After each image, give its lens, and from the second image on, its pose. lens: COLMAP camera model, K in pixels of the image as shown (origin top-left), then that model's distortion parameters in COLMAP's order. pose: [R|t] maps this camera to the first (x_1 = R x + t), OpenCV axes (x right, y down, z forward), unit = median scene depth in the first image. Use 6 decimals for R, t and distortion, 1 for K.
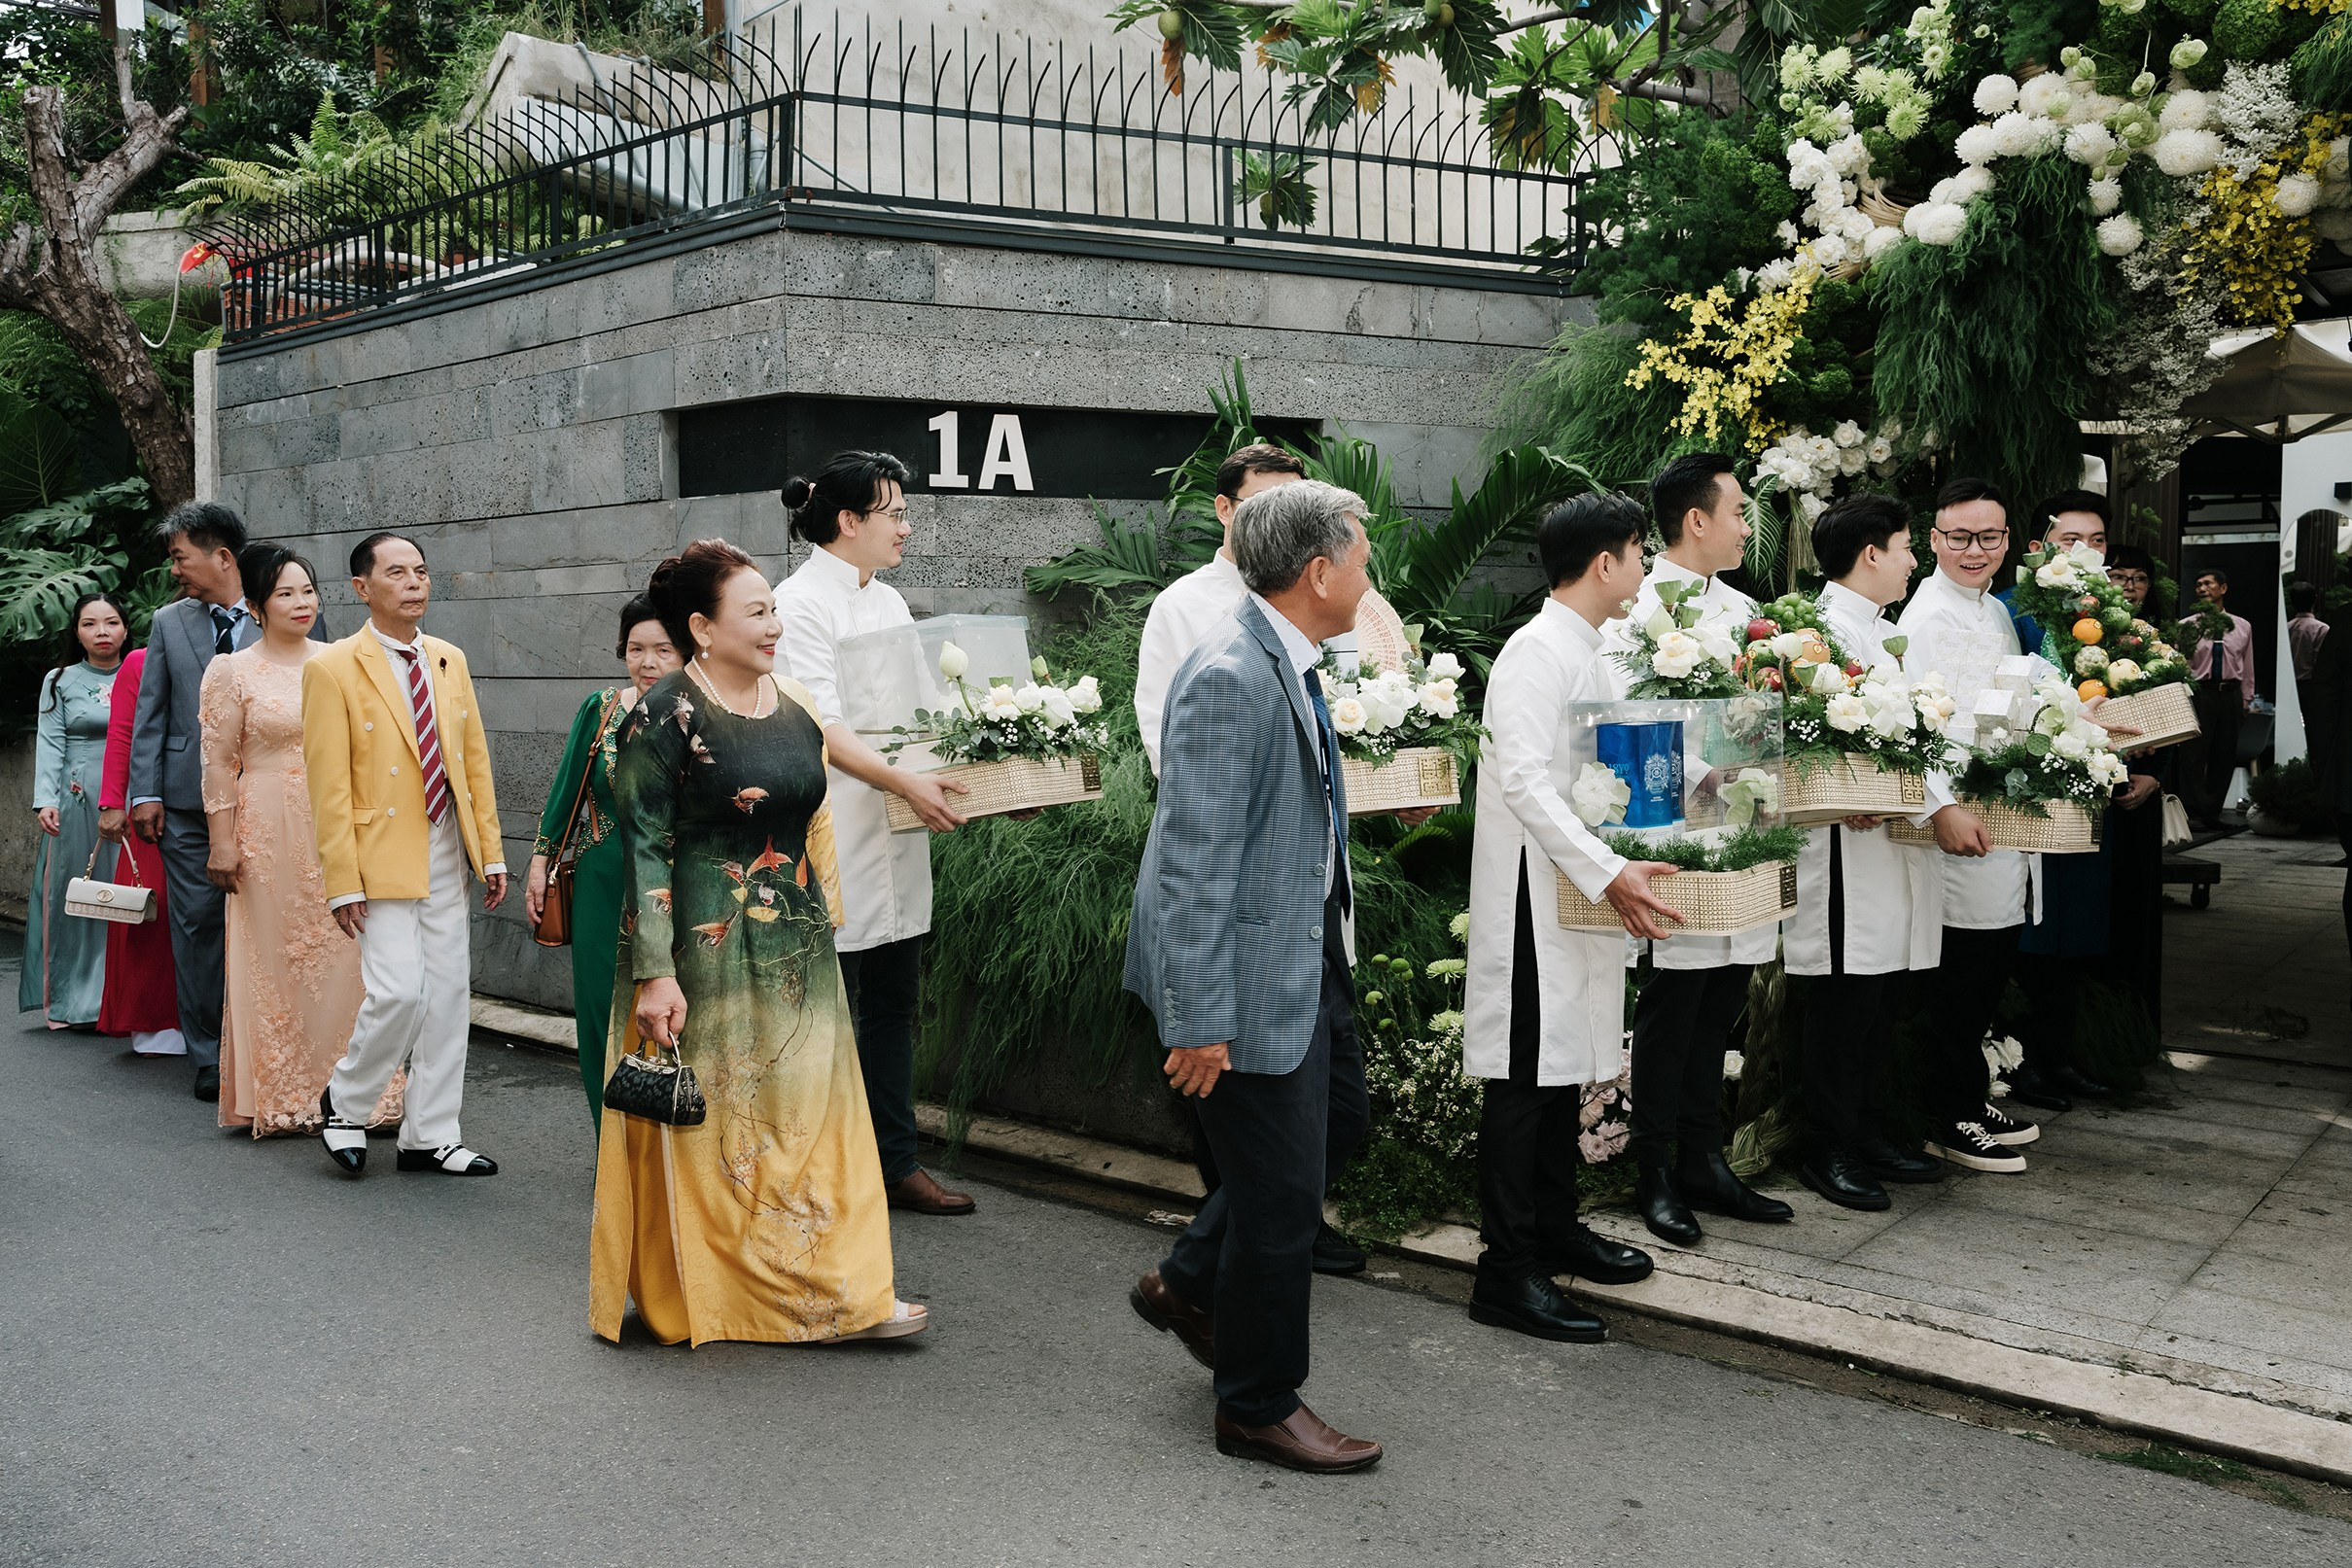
lens RADIAL K [[1956.4, 0, 1176.0], [0, 1956.4, 784.0], [0, 0, 1]] dist [0.023919, -0.006356]
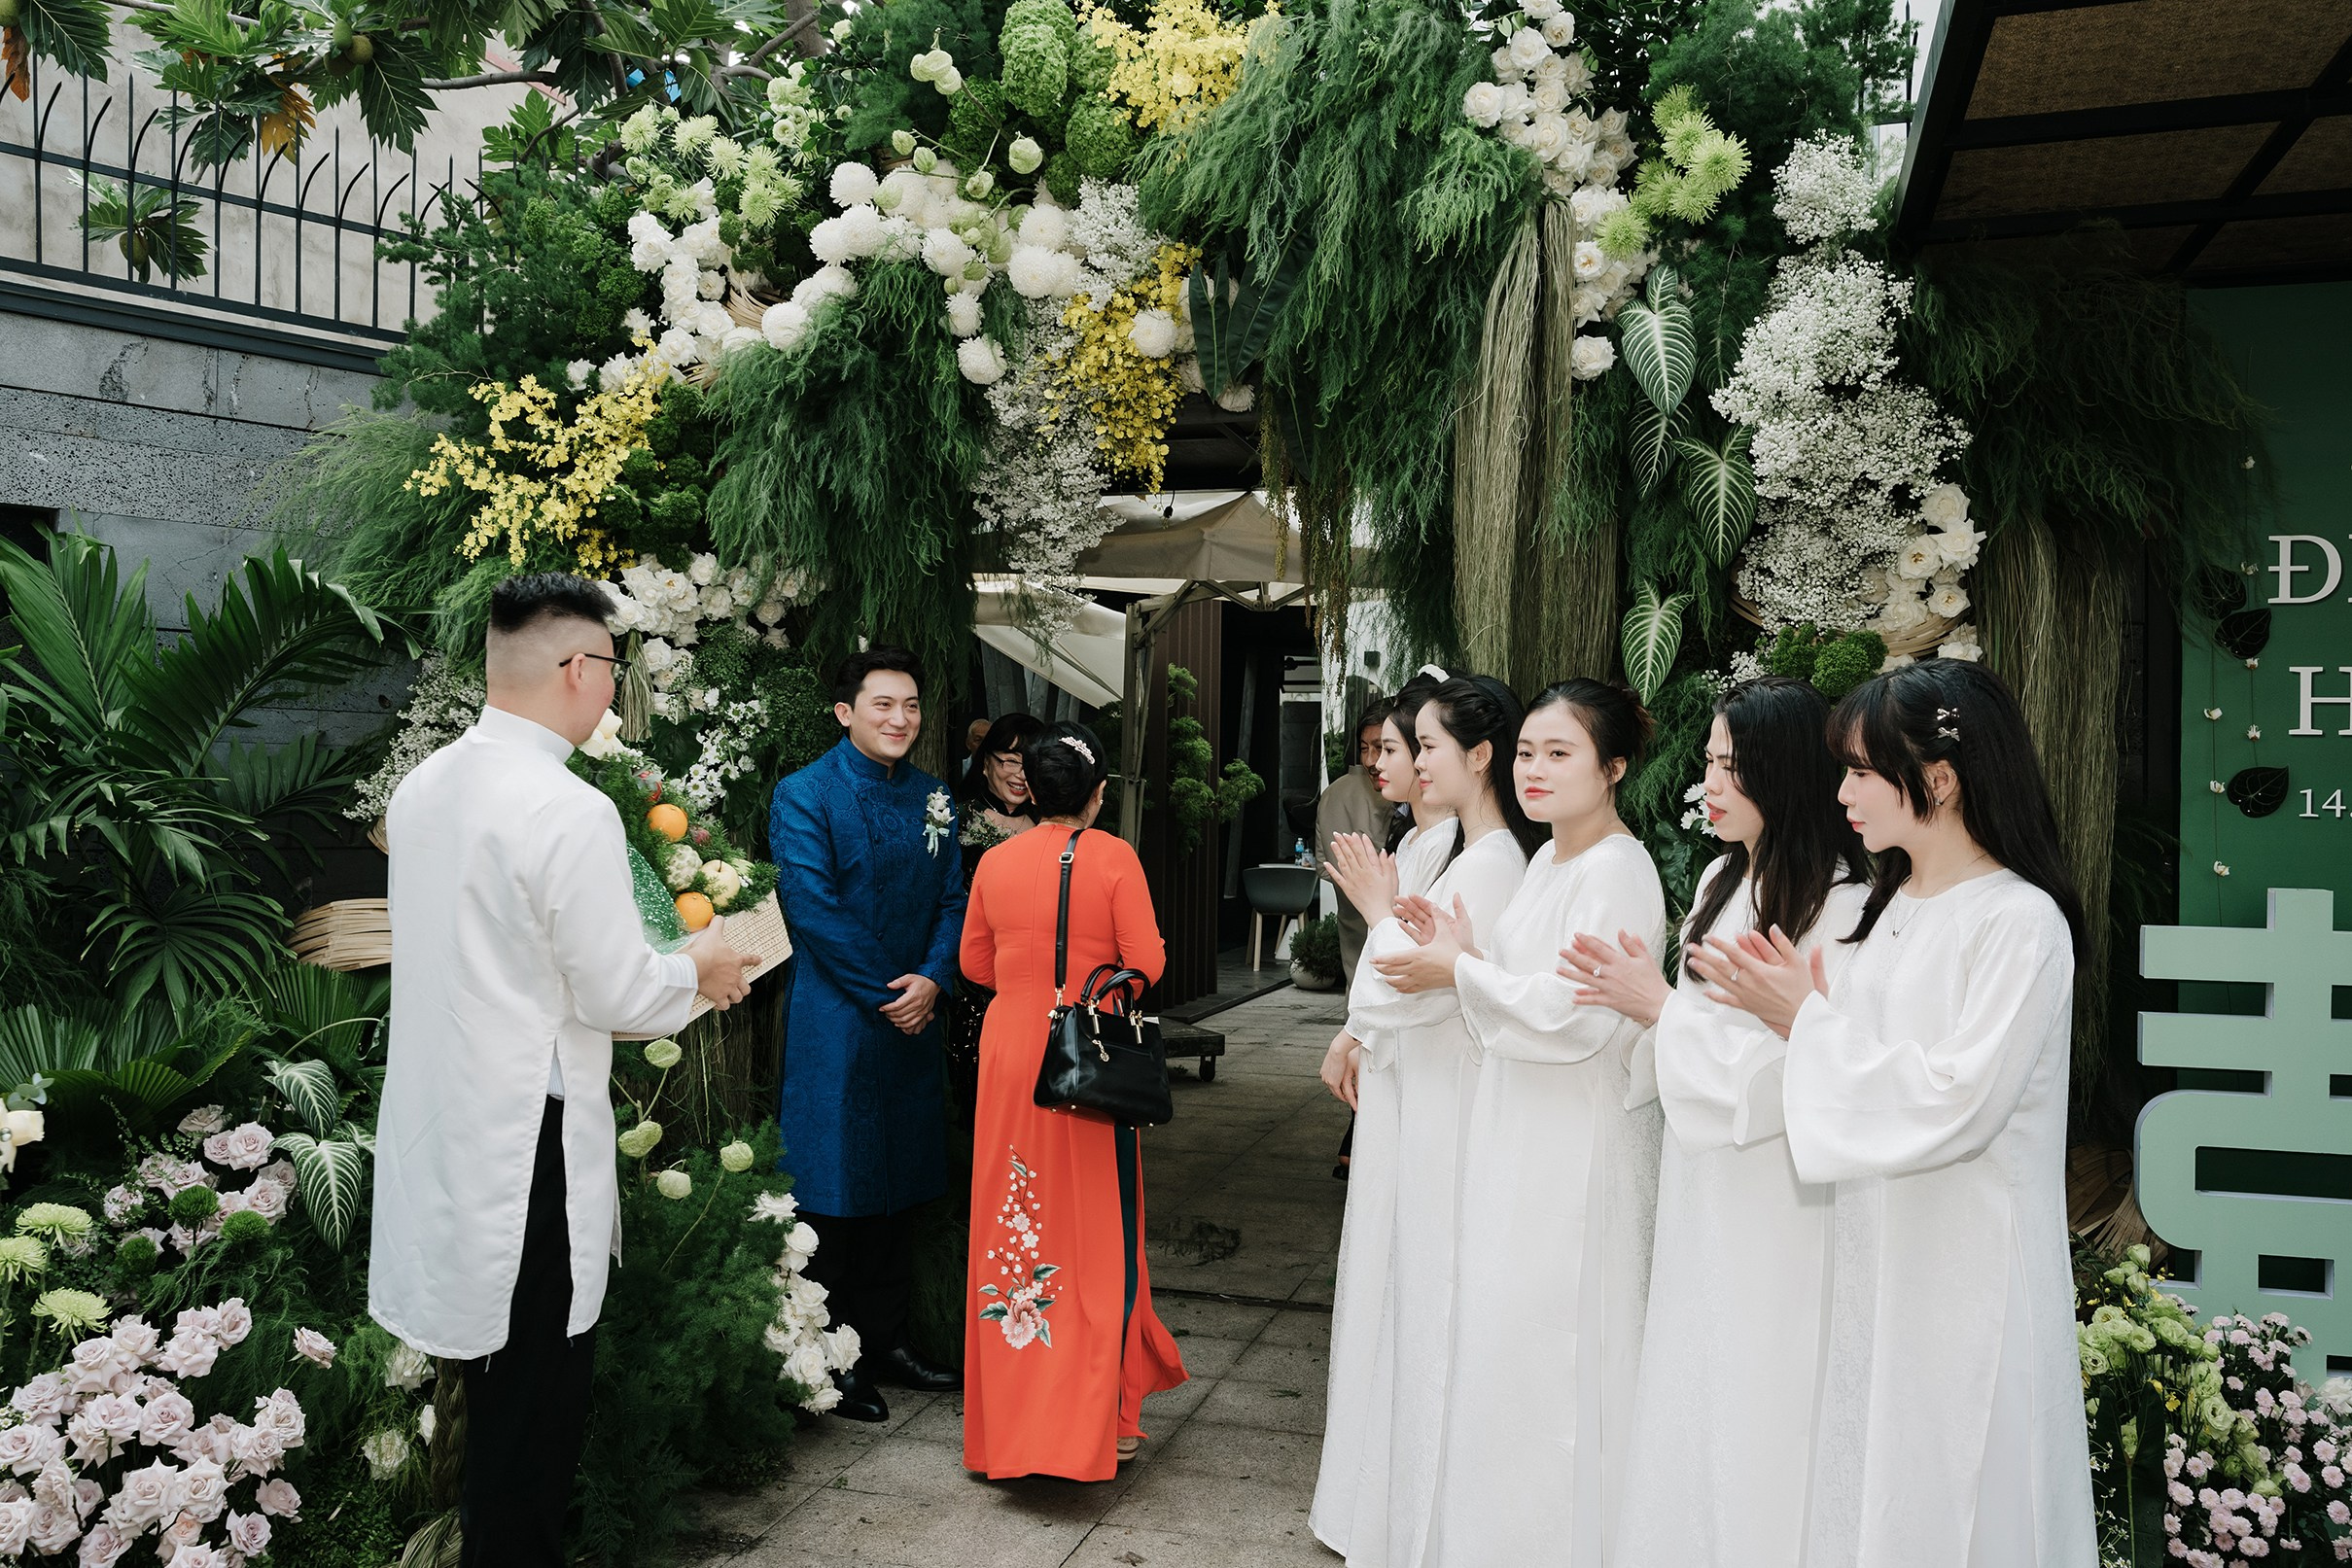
lens RADIAL K [[1956.4, 0, 1176.0], [0, 1956.4, 784.0], [0, 0, 1]] dist [0.023919, -0.006356]
pose [[0.923228, 0.017195, 0.383868, 0.212562], [0.008372, 0.997861, -0.064833, -0.033240], [-0.384161, 0.063069, 0.921109, 0.170574]]
